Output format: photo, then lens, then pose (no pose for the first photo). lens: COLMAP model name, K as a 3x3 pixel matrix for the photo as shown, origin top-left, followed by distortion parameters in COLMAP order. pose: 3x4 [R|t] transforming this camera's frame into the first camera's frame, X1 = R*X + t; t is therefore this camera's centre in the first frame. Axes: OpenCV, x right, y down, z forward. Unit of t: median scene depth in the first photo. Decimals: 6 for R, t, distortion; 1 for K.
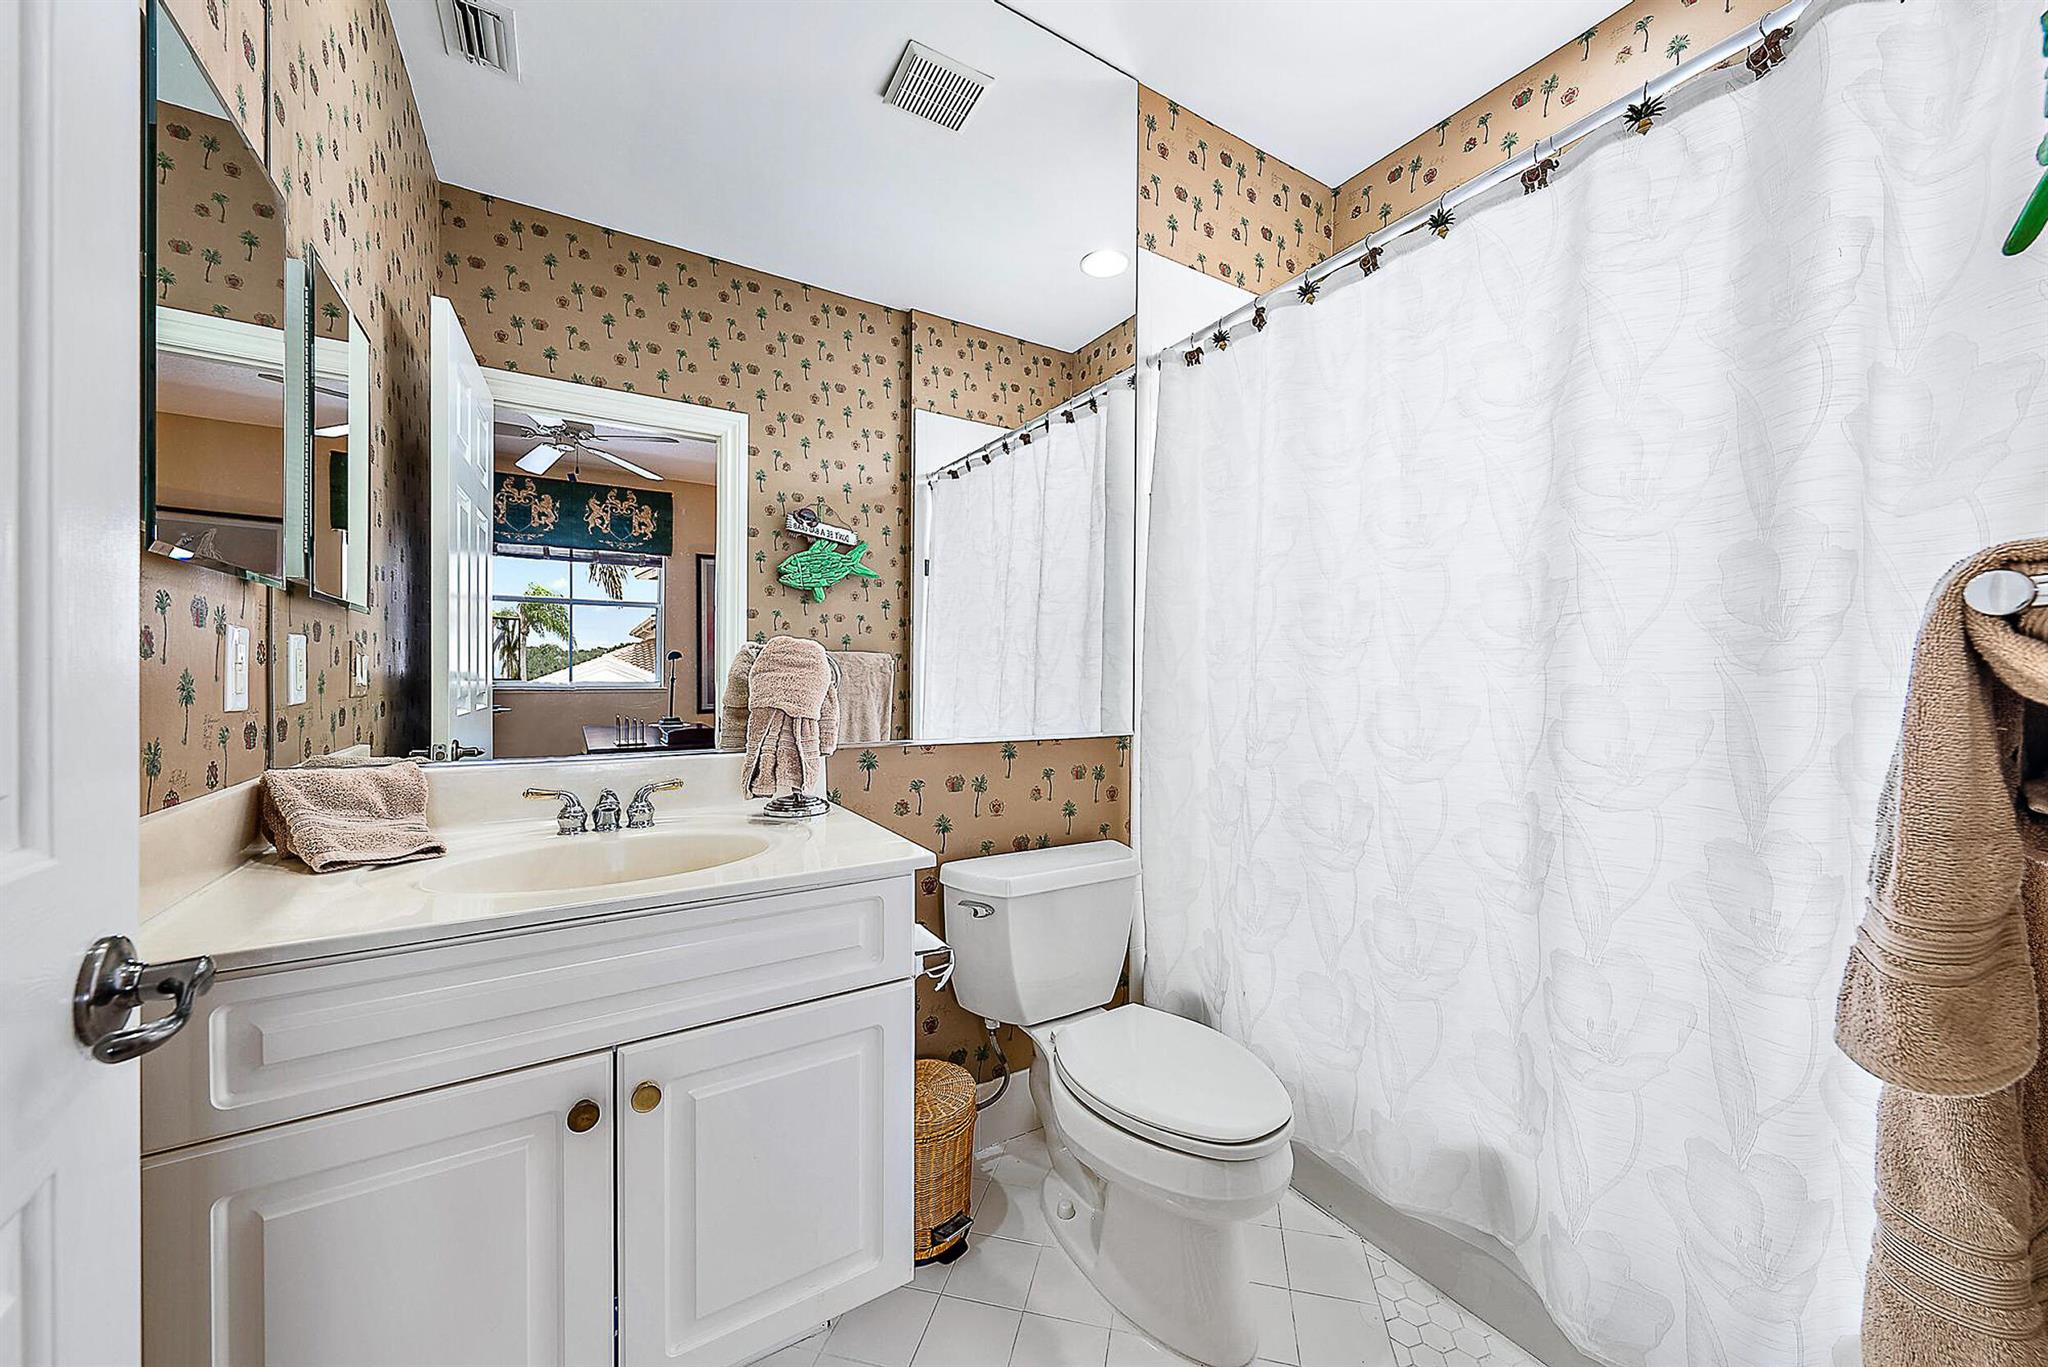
lens RADIAL K [[734.8, 0, 1027.3], [0, 734.8, 683.8], [0, 0, 1]] dist [-0.003668, 0.000886]
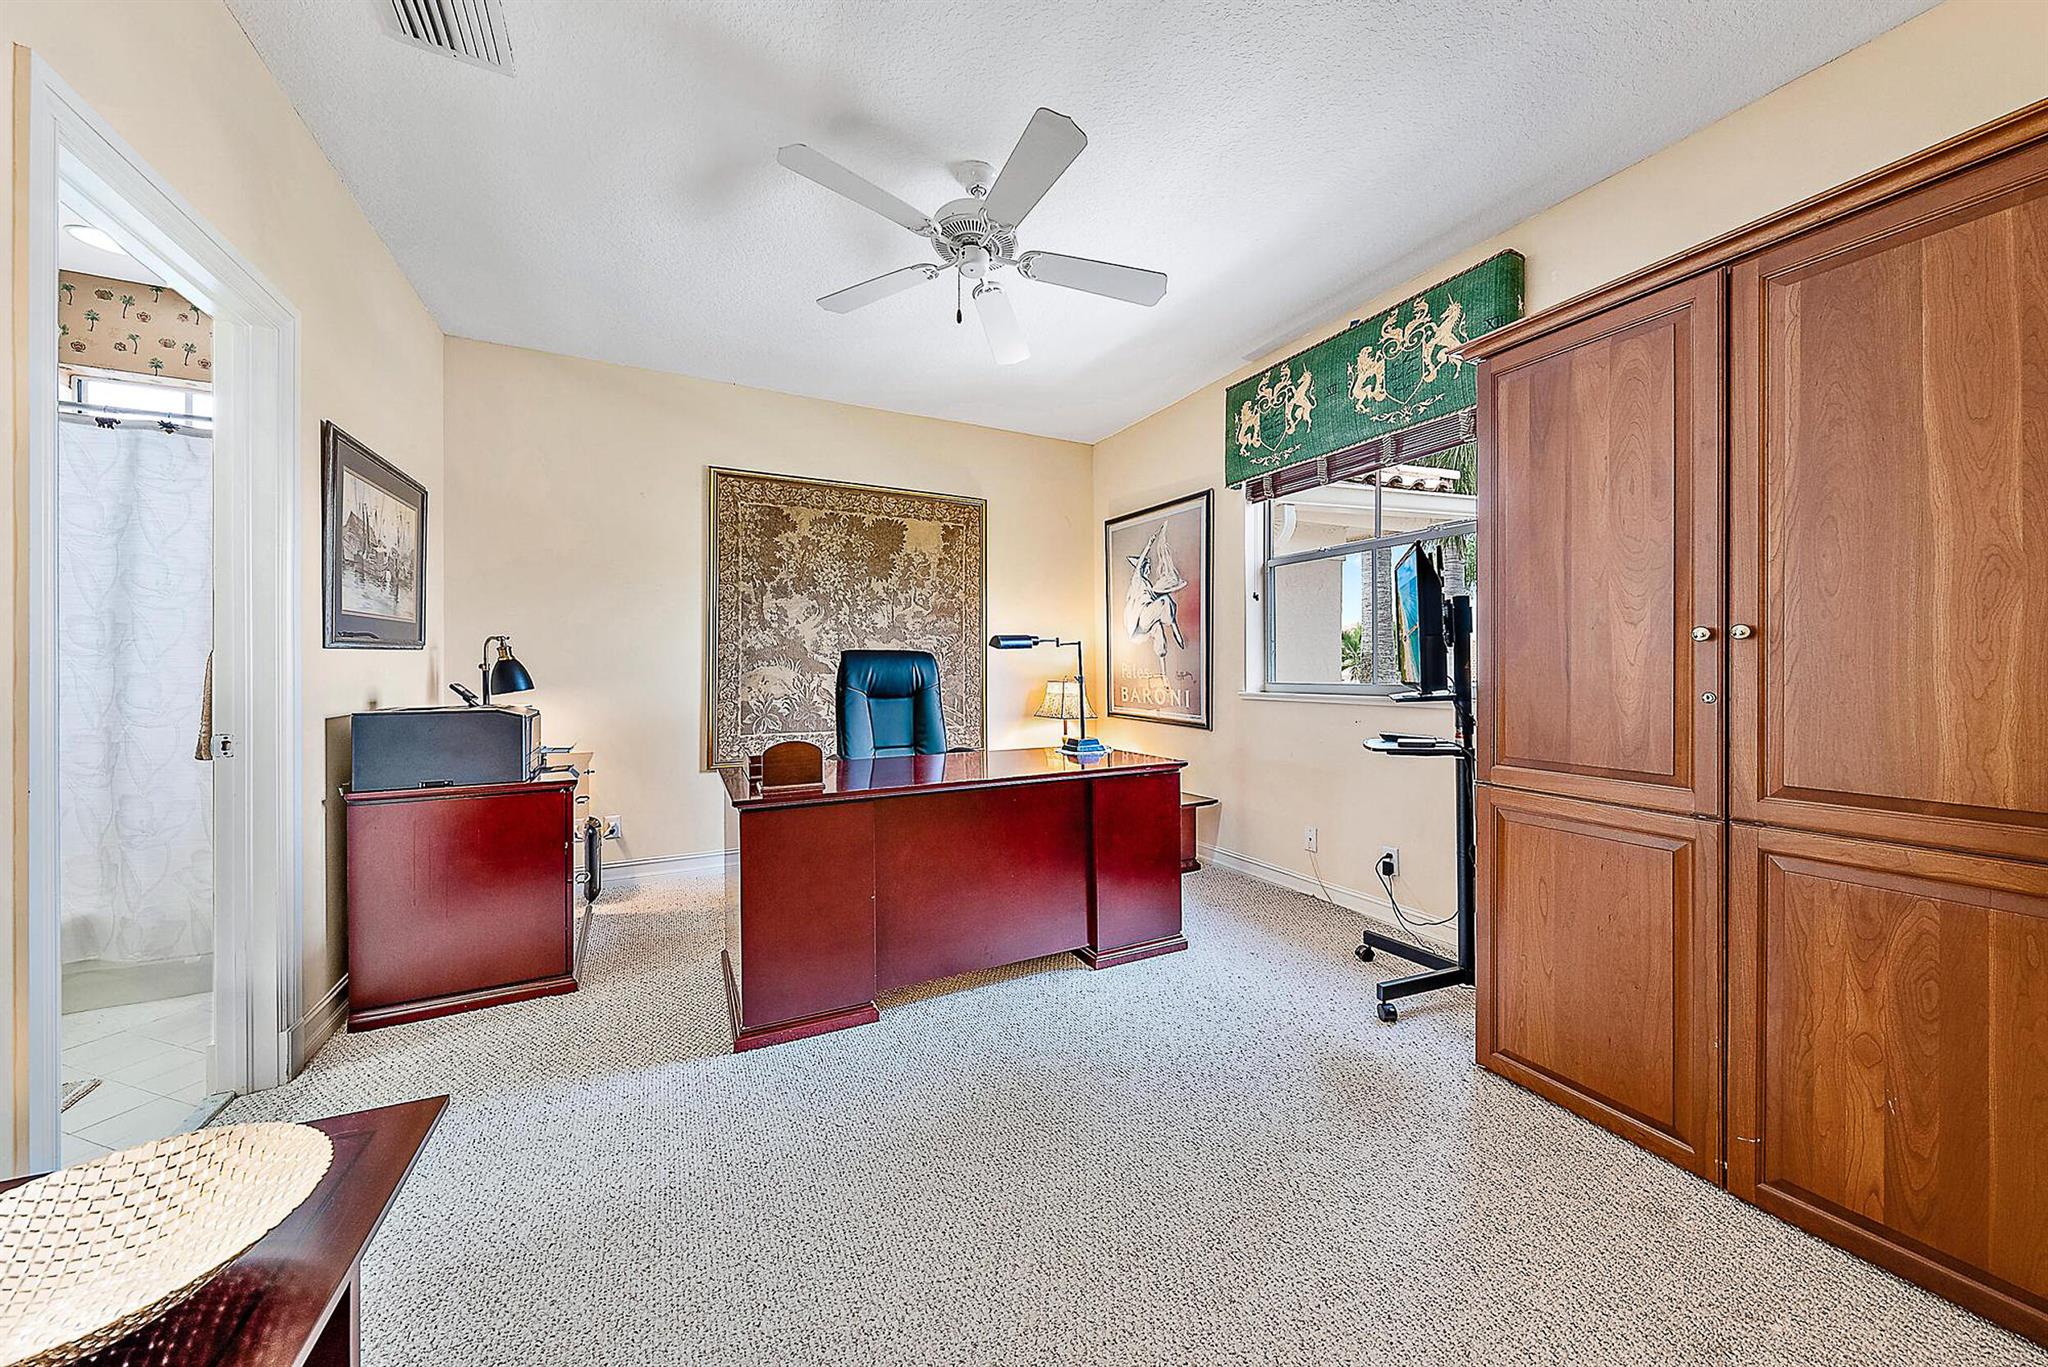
lens RADIAL K [[688.9, 0, 1024.9], [0, 688.9, 670.5], [0, 0, 1]] dist [-0.000195, 0.000016]
pose [[0.080901, -0.002226, 0.996720, -1.034038], [0.020462, 0.999790, 0.000572, 0.045181], [-0.996512, 0.020348, 0.080930, -1.737783]]
